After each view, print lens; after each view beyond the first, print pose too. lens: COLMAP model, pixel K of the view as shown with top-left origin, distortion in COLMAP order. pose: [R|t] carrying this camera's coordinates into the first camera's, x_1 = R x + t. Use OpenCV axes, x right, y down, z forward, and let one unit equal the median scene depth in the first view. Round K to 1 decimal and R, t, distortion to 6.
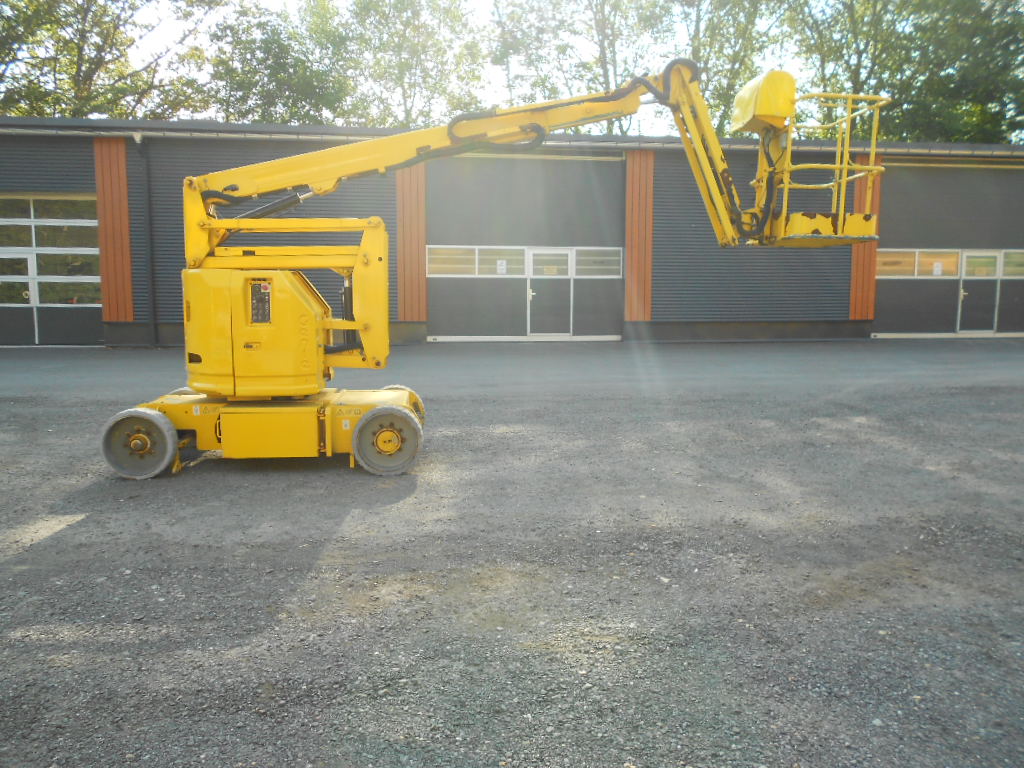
lens RADIAL K [[792.0, 0, 513.1], [0, 792.0, 385.2], [0, 0, 1]] dist [-0.012250, 0.003730]
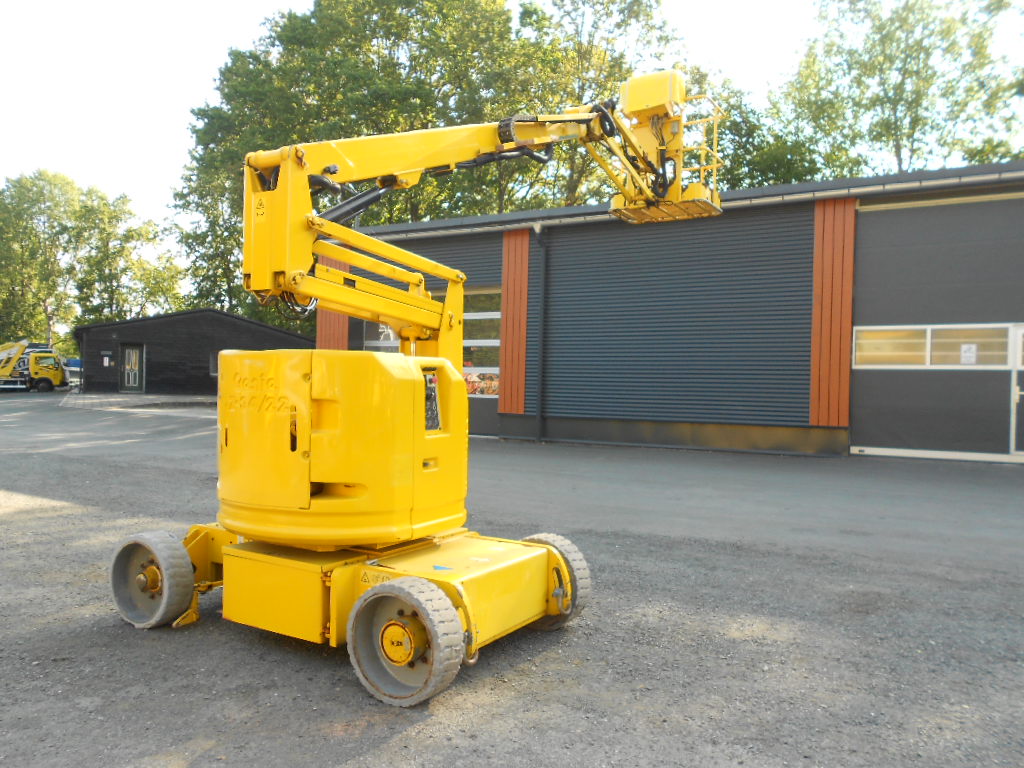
lens RADIAL K [[792.0, 0, 508.9], [0, 792.0, 386.8], [0, 0, 1]] dist [-0.012250, 0.003730]
pose [[0.787118, 0.012523, -0.616675, 0.096642], [-0.083272, 0.992798, -0.086127, -0.026754], [0.611155, 0.119144, 0.782492, 0.210979]]
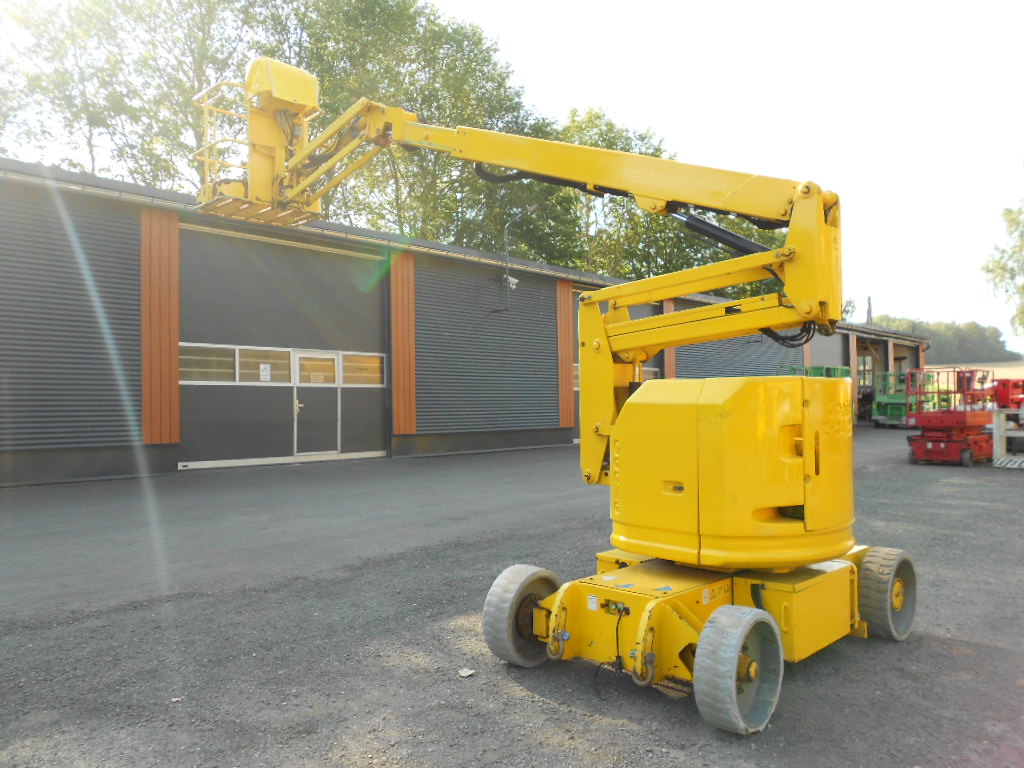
lens RADIAL K [[792.0, 0, 511.4], [0, 792.0, 387.6], [0, 0, 1]] dist [-0.012250, 0.003730]
pose [[0.770347, 0.007460, 0.637581, -0.338110], [0.078295, 0.991258, -0.106198, -0.028598], [-0.632799, 0.131729, 0.763029, 0.227469]]
